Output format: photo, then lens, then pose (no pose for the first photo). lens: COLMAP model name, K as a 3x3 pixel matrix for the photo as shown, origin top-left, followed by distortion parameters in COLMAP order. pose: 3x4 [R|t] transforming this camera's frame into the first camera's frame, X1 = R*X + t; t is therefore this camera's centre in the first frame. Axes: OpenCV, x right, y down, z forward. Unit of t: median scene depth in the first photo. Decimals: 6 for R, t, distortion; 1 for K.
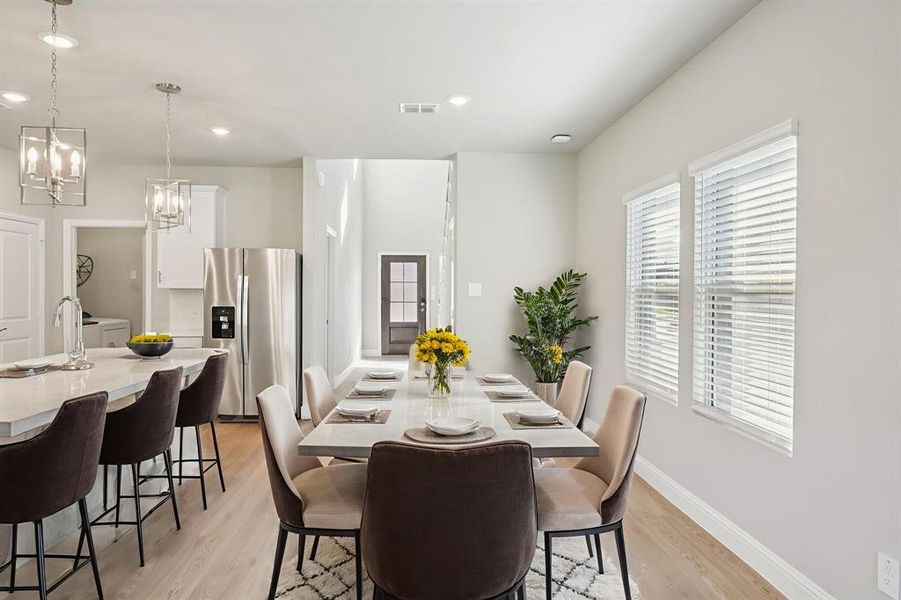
lens RADIAL K [[564.2, 0, 455.1], [0, 564.2, 294.9], [0, 0, 1]] dist [-0.002047, -0.001643]
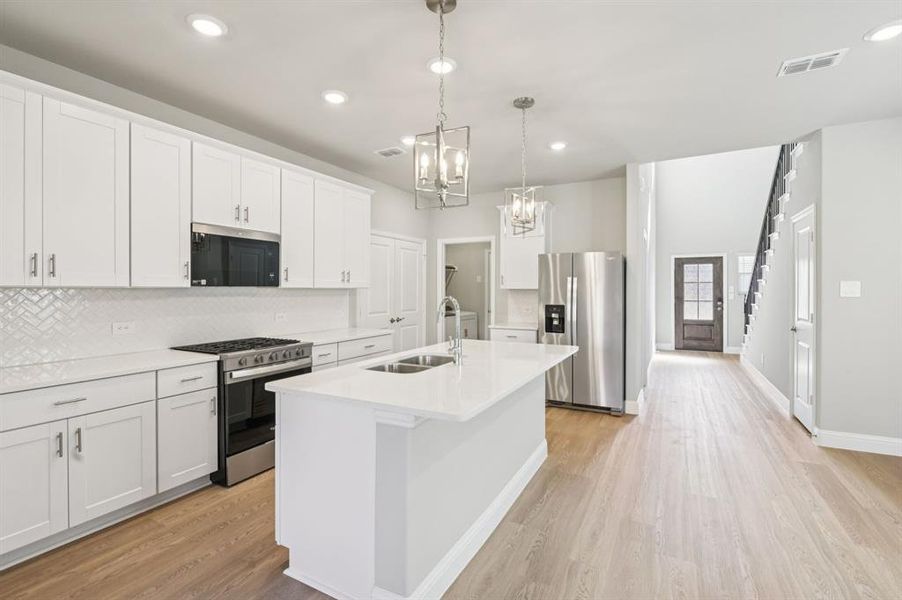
lens RADIAL K [[421.9, 0, 451.7], [0, 421.9, 291.8], [0, 0, 1]] dist [0.003298, 0.000883]
pose [[0.846779, -0.001026, -0.531943, -0.128280], [-0.001402, 0.999990, -0.004161, -0.001726], [0.531943, 0.004269, 0.846770, 0.160500]]
